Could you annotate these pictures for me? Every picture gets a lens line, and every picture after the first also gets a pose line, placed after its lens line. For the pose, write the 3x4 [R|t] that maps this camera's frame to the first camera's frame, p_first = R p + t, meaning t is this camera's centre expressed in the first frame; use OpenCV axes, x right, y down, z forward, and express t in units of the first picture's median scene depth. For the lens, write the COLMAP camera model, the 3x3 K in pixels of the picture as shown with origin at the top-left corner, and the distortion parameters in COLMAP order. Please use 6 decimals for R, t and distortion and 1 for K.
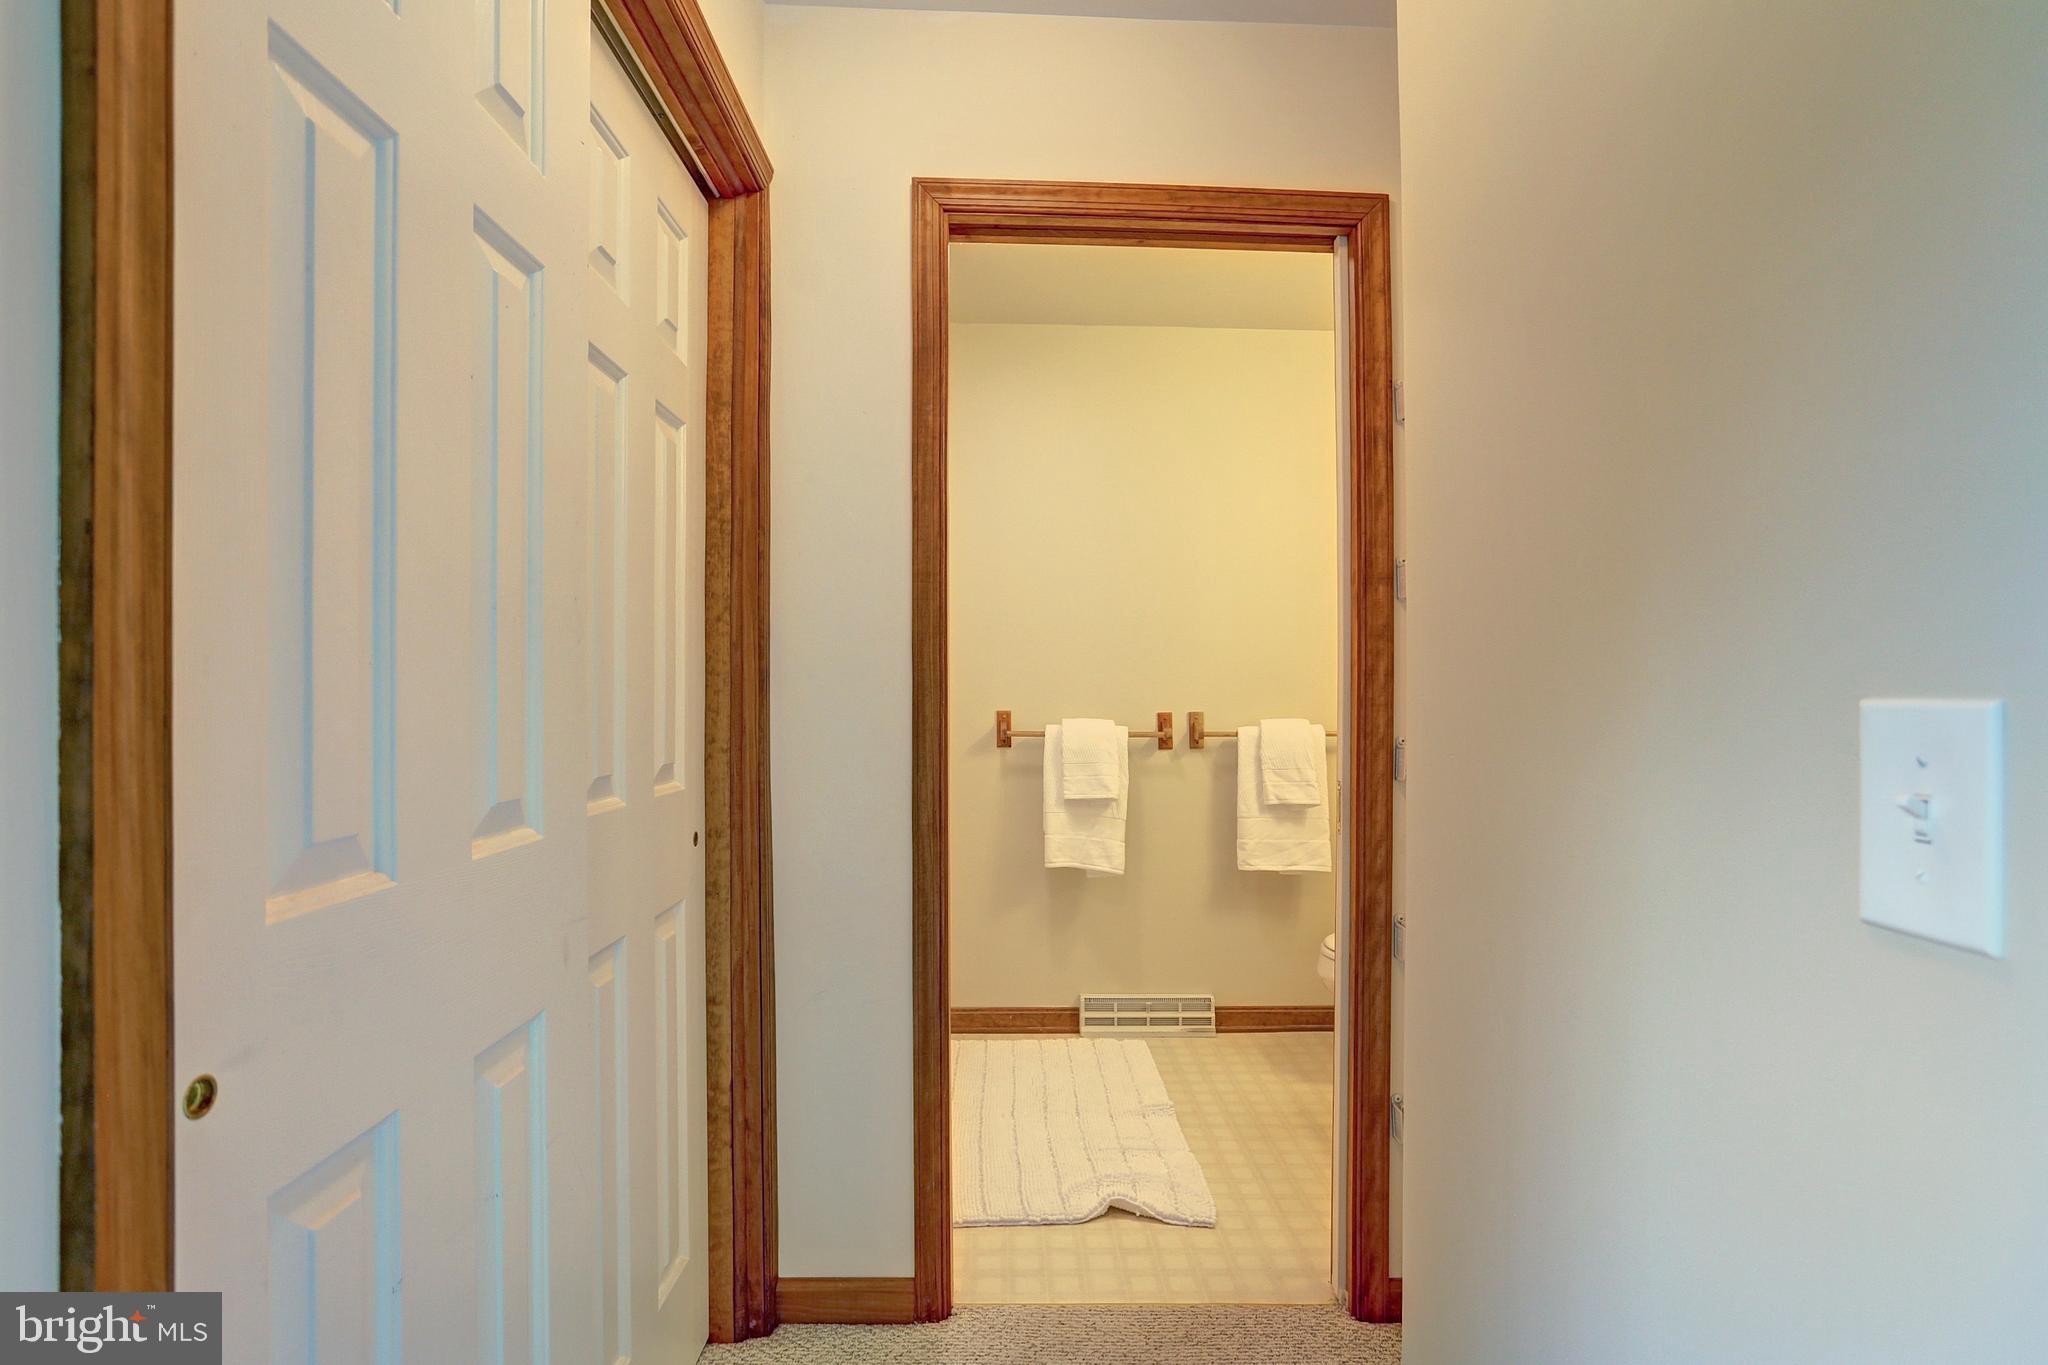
lens RADIAL K [[1032.9, 0, 1026.8], [0, 1032.9, 694.1], [0, 0, 1]] dist [-0.001283, -0.000031]
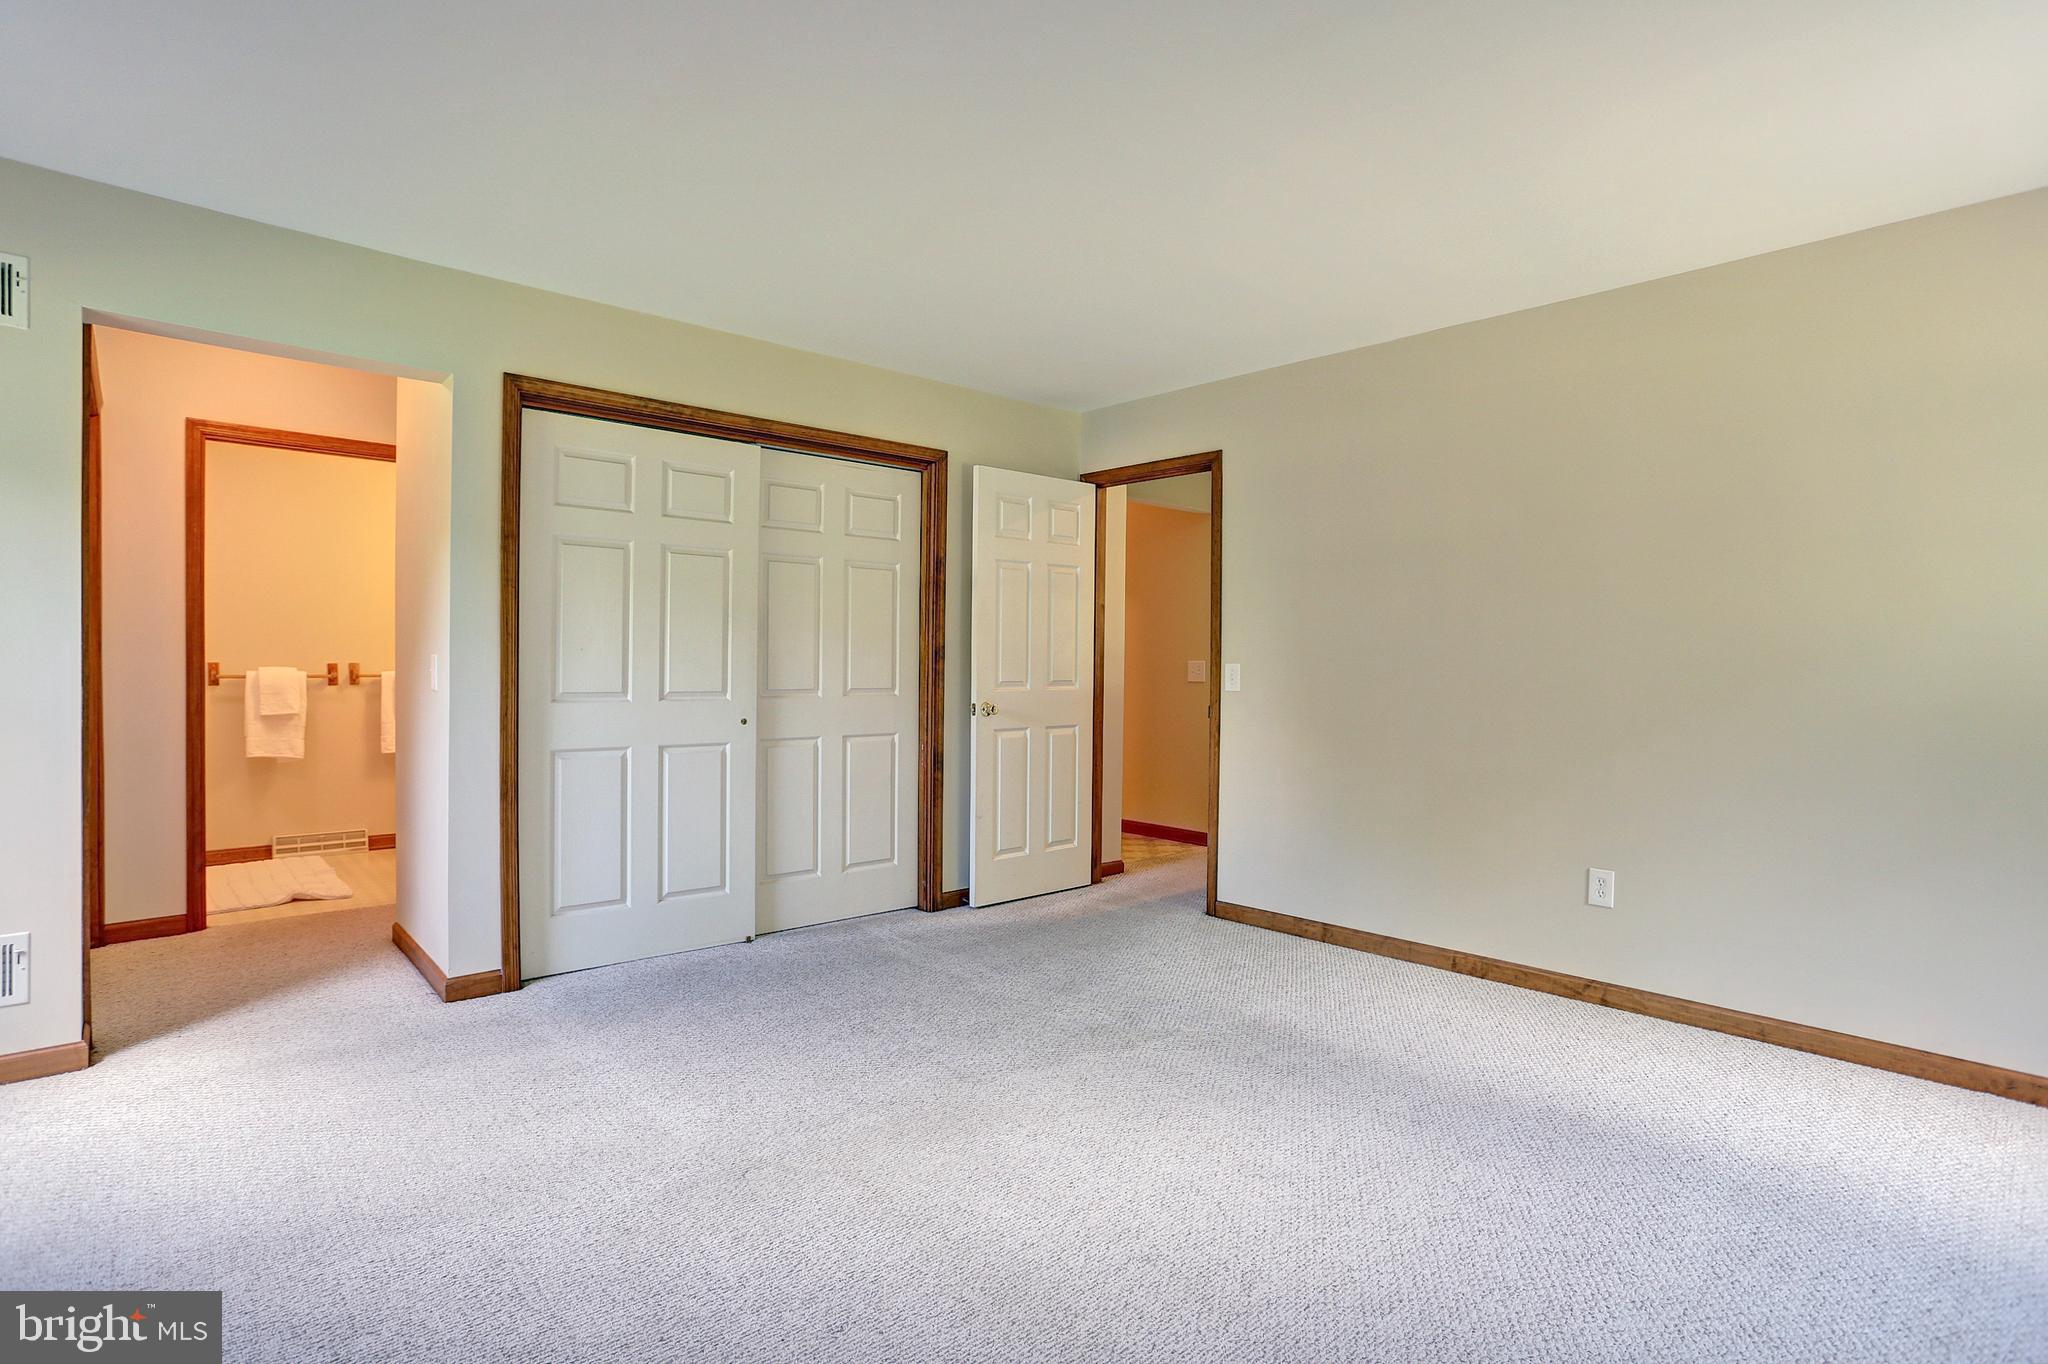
lens RADIAL K [[1015.6, 0, 1030.3], [0, 1015.6, 652.8], [0, 0, 1]] dist [-0.056221, 0.025090]
pose [[0.755990, -0.000480, 0.654582, -0.068747], [0.000572, 1.000000, 0.000073, 0.001276], [-0.654582, 0.000319, 0.755991, -0.994660]]
